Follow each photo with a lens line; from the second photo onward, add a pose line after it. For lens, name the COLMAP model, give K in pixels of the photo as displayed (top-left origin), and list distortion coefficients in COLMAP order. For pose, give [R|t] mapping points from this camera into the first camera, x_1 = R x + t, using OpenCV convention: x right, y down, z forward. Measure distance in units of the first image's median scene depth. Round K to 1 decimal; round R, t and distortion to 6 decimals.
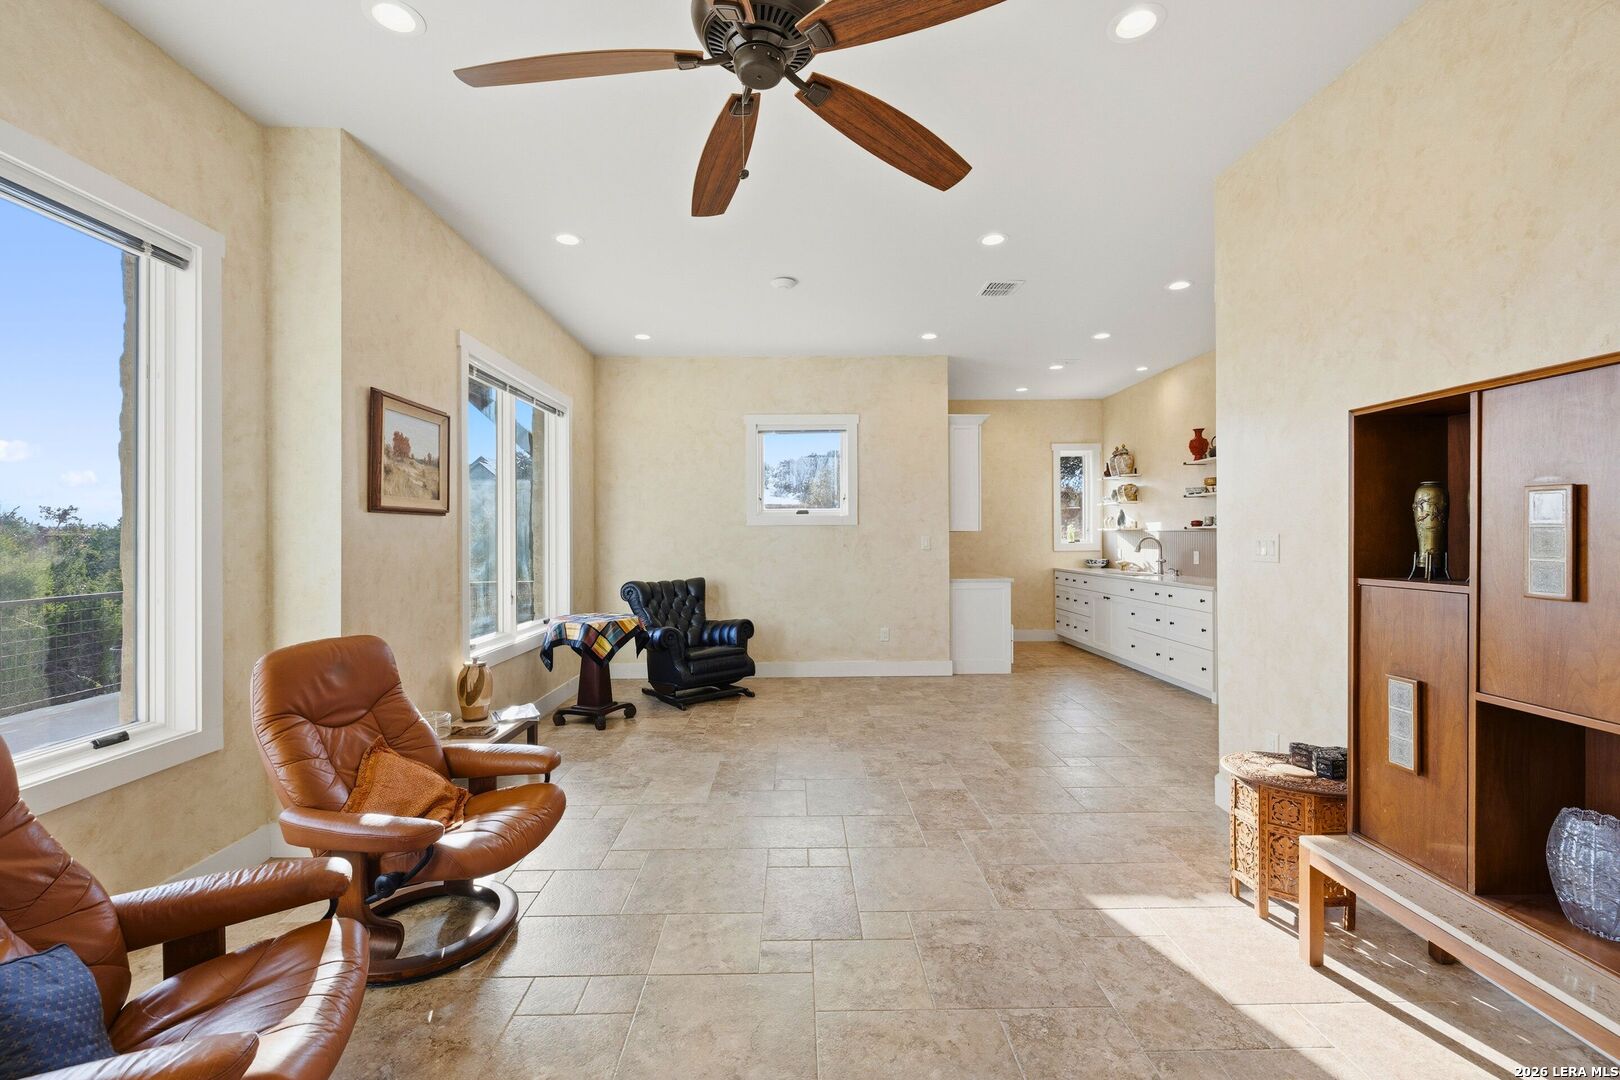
lens RADIAL K [[852.7, 0, 809.3], [0, 852.7, 536.2], [0, 0, 1]] dist [-0.000496, -0.000108]
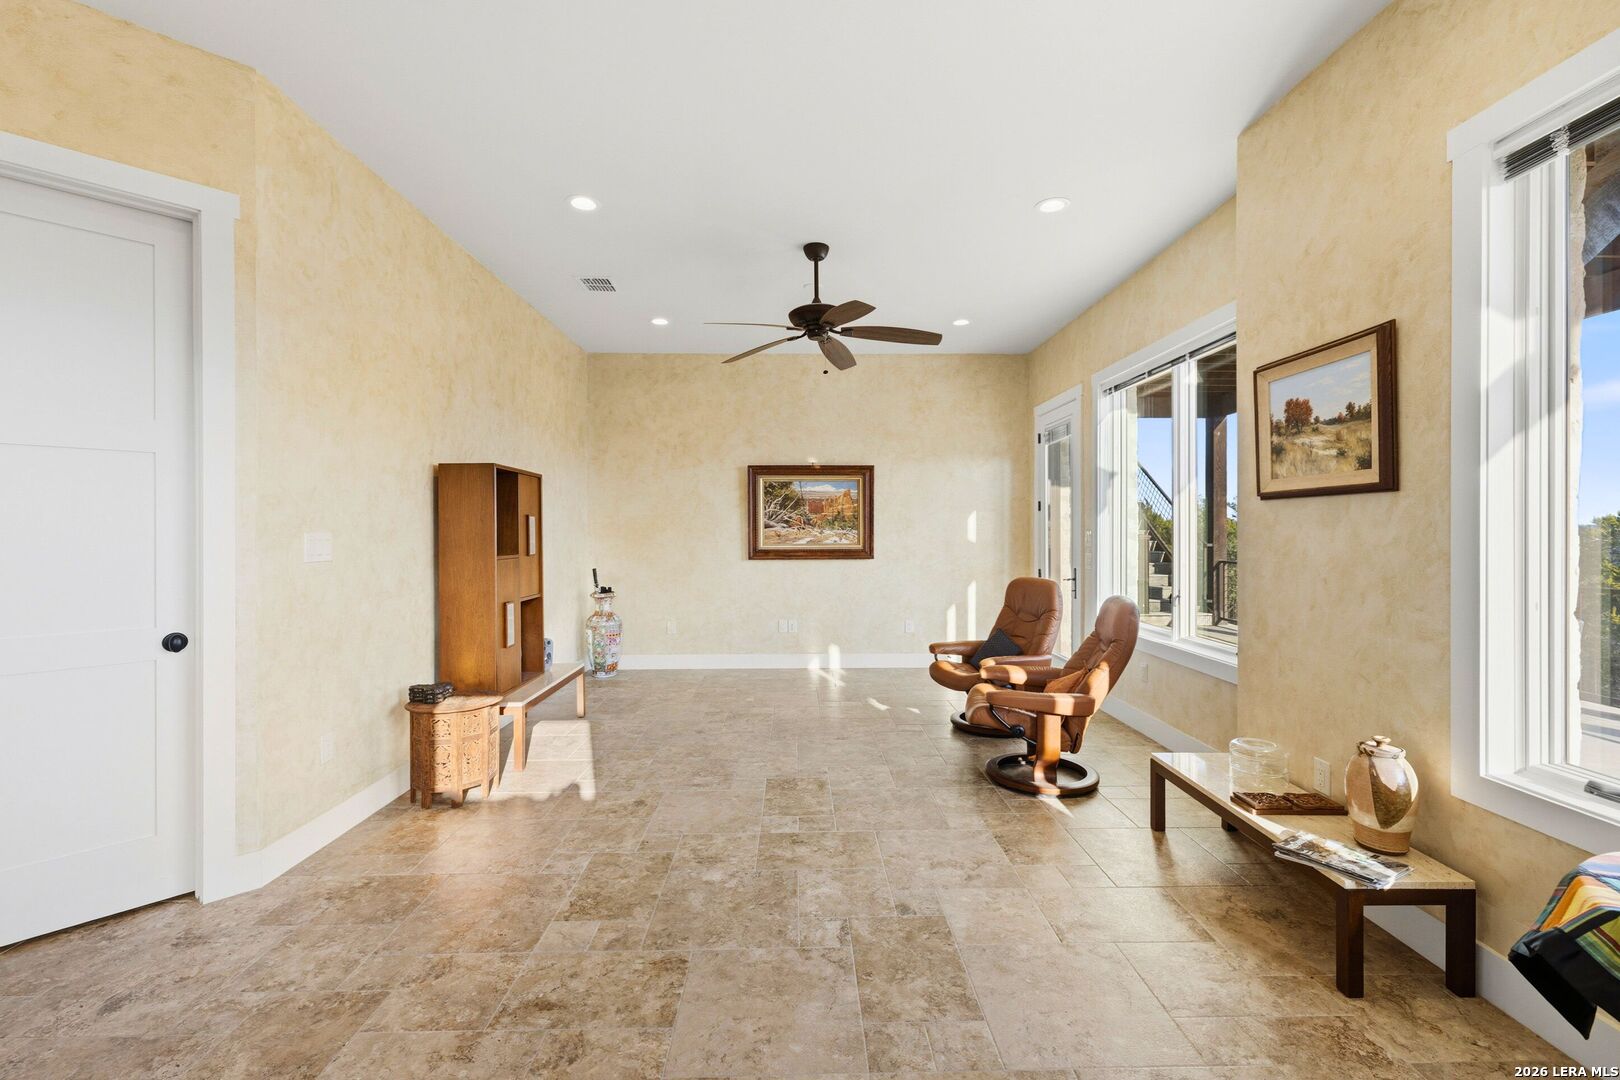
lens RADIAL K [[852.7, 0, 810.1], [0, 852.7, 537.3], [0, 0, 1]] dist [-0.000496, -0.000108]
pose [[-0.999964, 0.008537, 0.000183, -0.016102], [0.008538, 0.999915, 0.009850, -0.001120], [-0.000099, 0.009851, -0.999951, 1.765722]]
